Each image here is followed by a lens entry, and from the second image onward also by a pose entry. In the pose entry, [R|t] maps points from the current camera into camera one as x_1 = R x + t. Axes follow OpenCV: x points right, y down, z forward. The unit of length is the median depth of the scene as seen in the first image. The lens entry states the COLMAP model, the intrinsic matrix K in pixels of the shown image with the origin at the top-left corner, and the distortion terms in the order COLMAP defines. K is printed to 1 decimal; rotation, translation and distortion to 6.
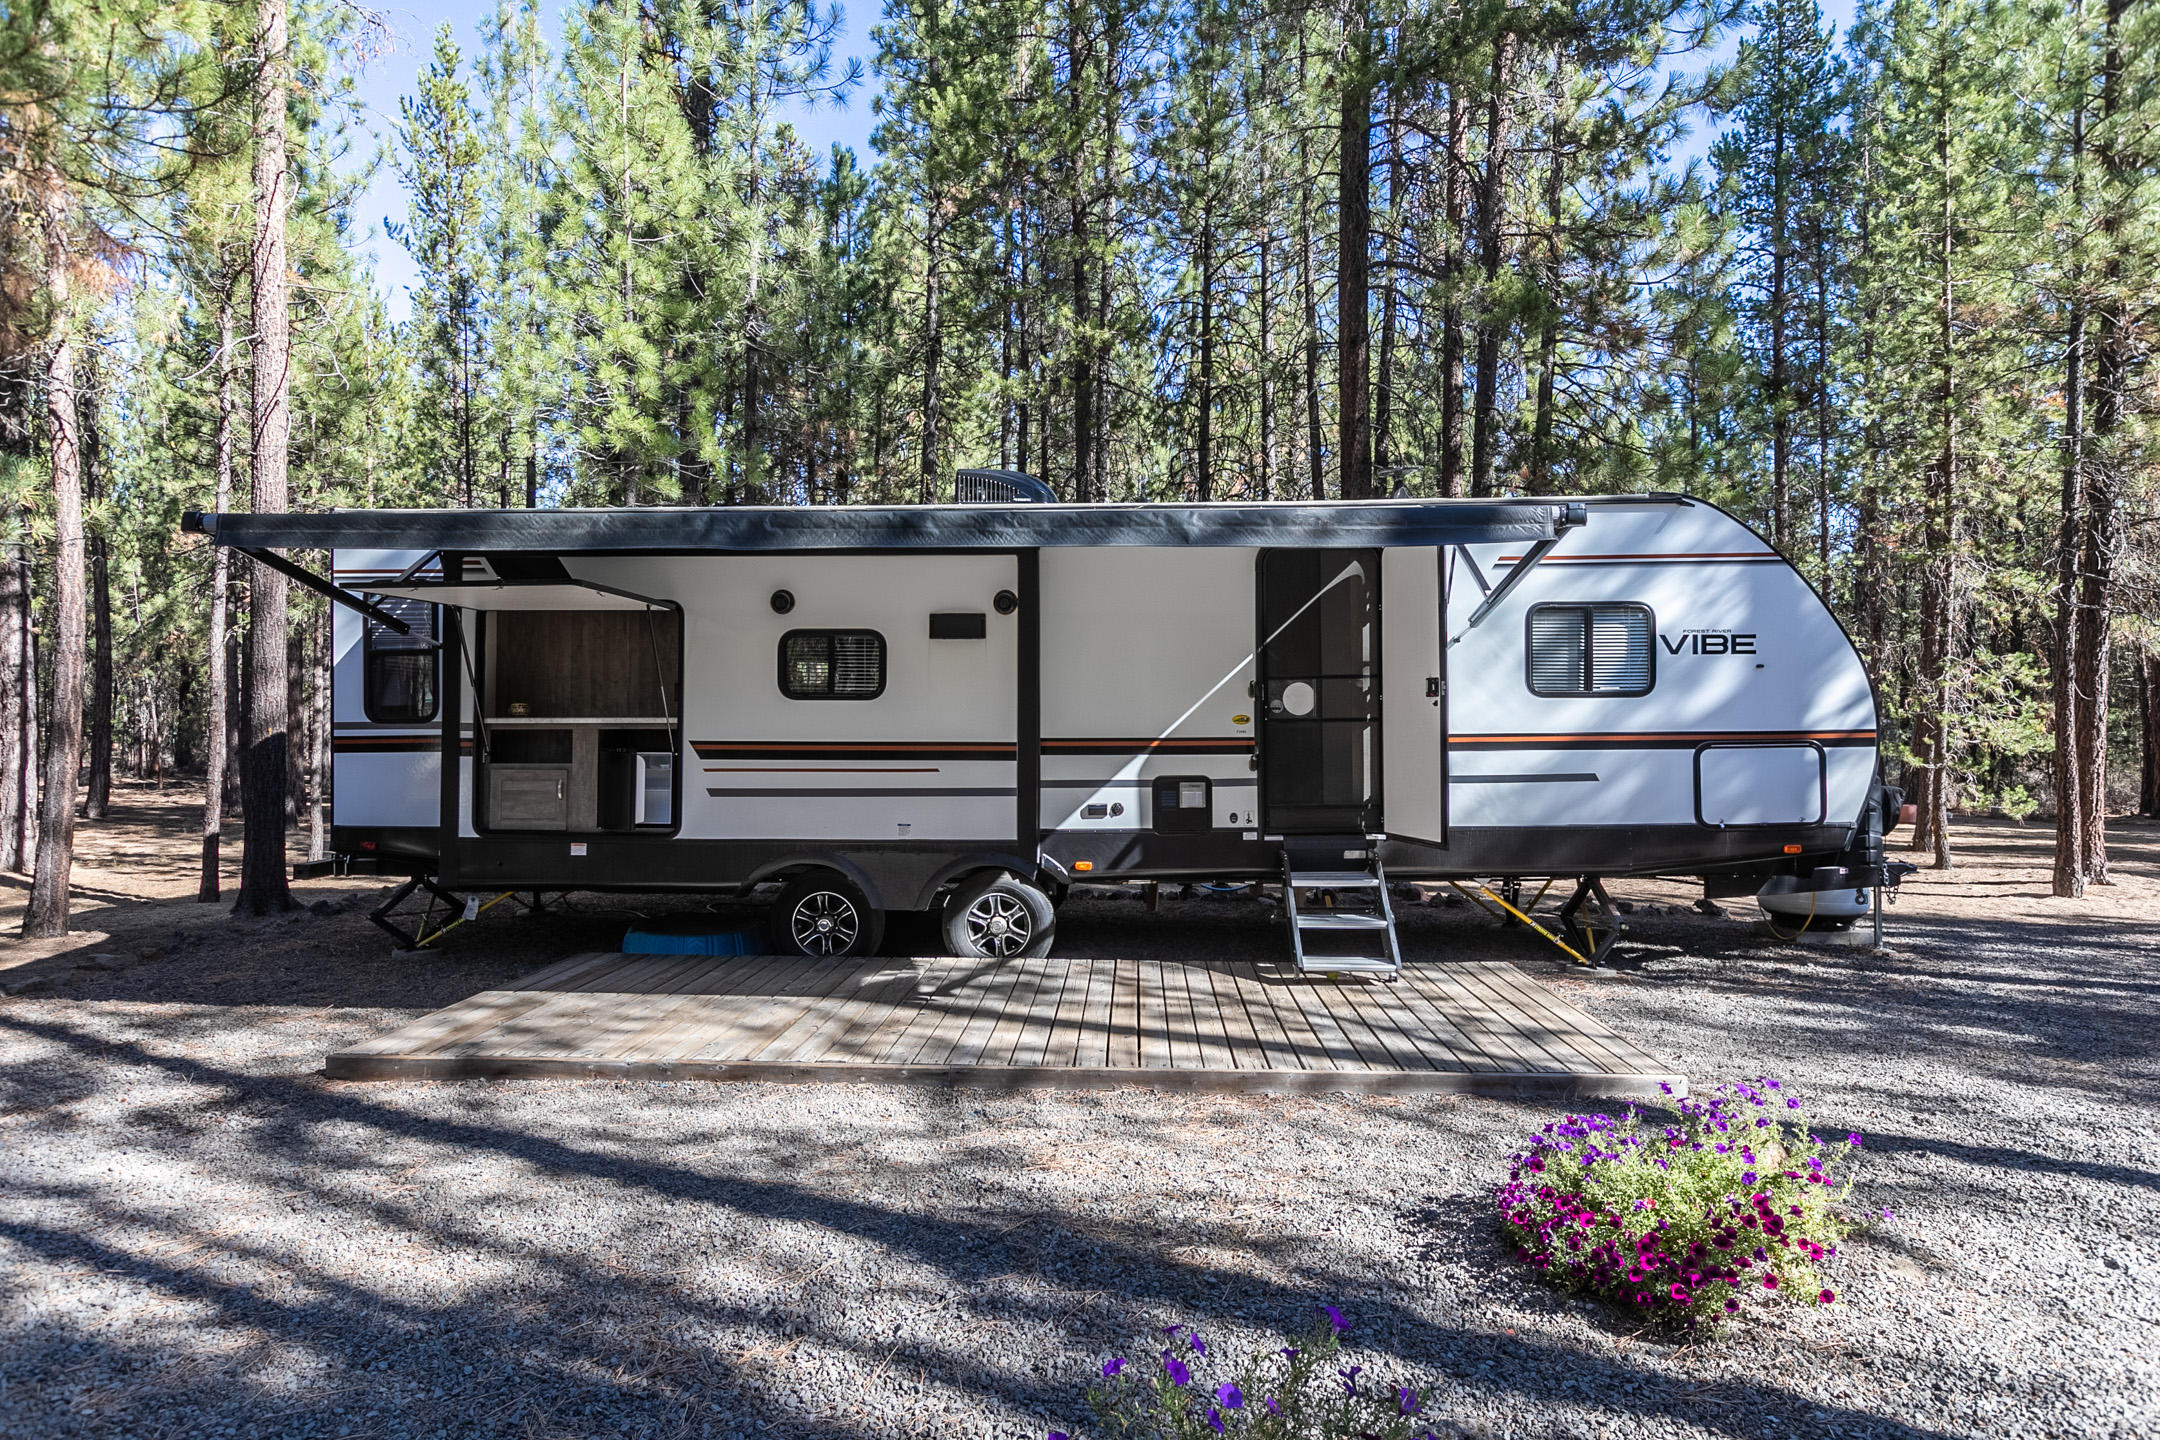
lens RADIAL K [[1276.9, 0, 1079.5], [0, 1276.9, 717.0], [0, 0, 1]] dist [0.015711, -0.000699]
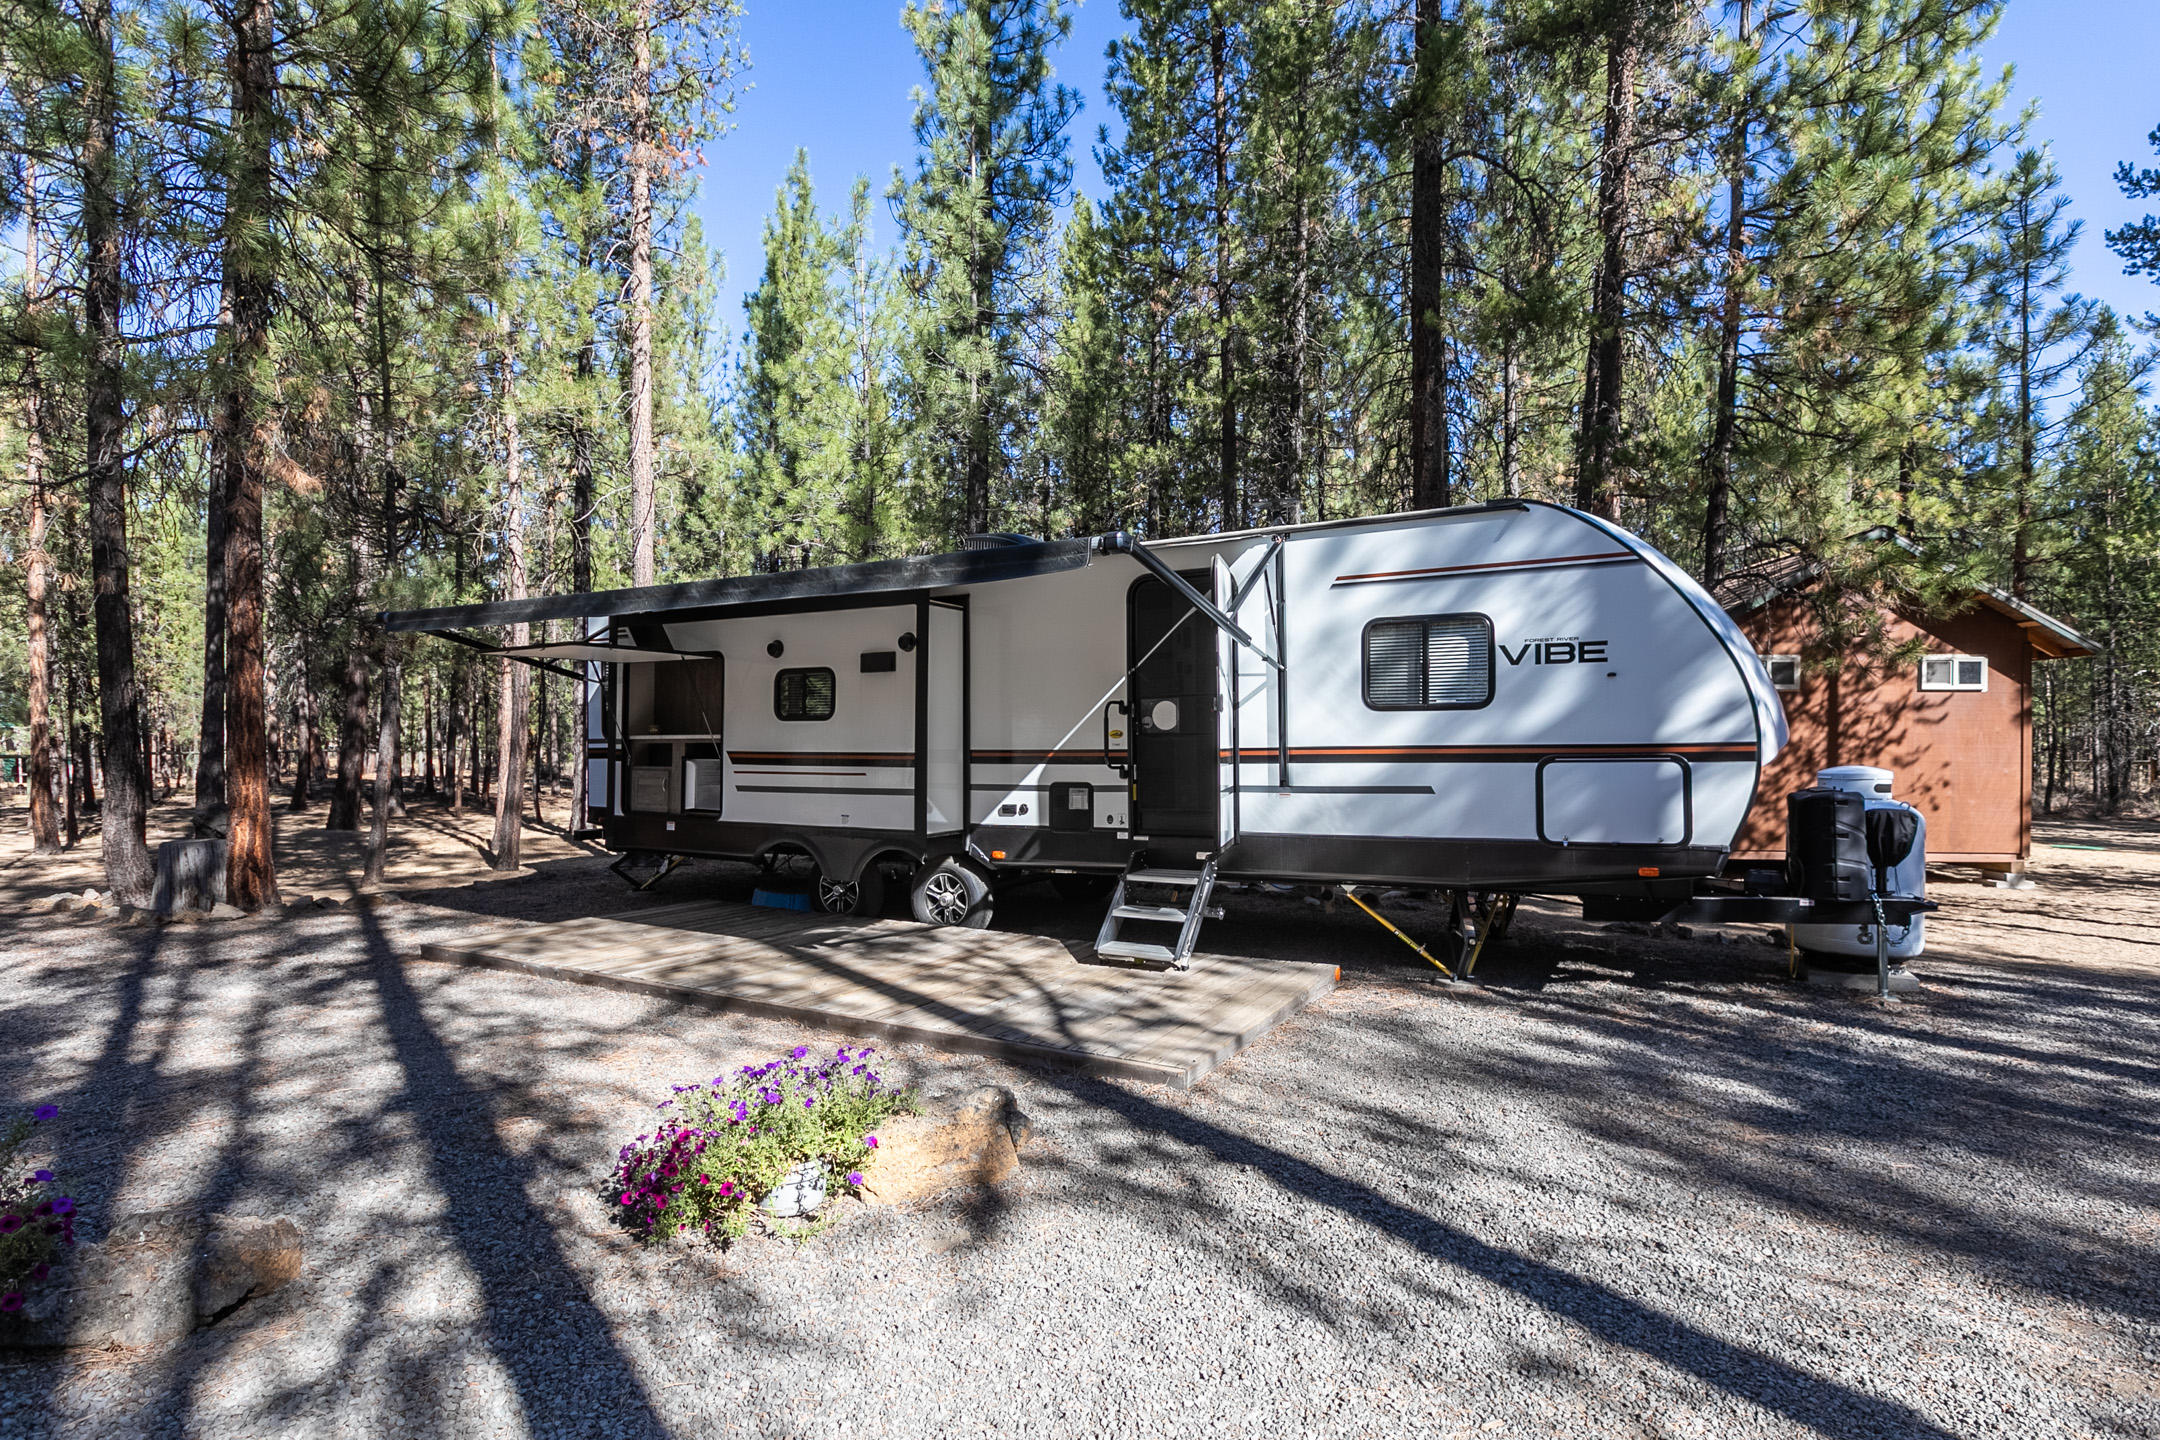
lens RADIAL K [[1072.1, 0, 1078.7], [0, 1072.1, 733.8], [0, 0, 1]] dist [-0.004994, -0.000156]
pose [[0.887736, -0.004614, -0.460329, 0.545959], [0.003031, 0.999987, -0.004178, 0.005564], [0.460342, 0.002313, 0.887739, 0.125387]]
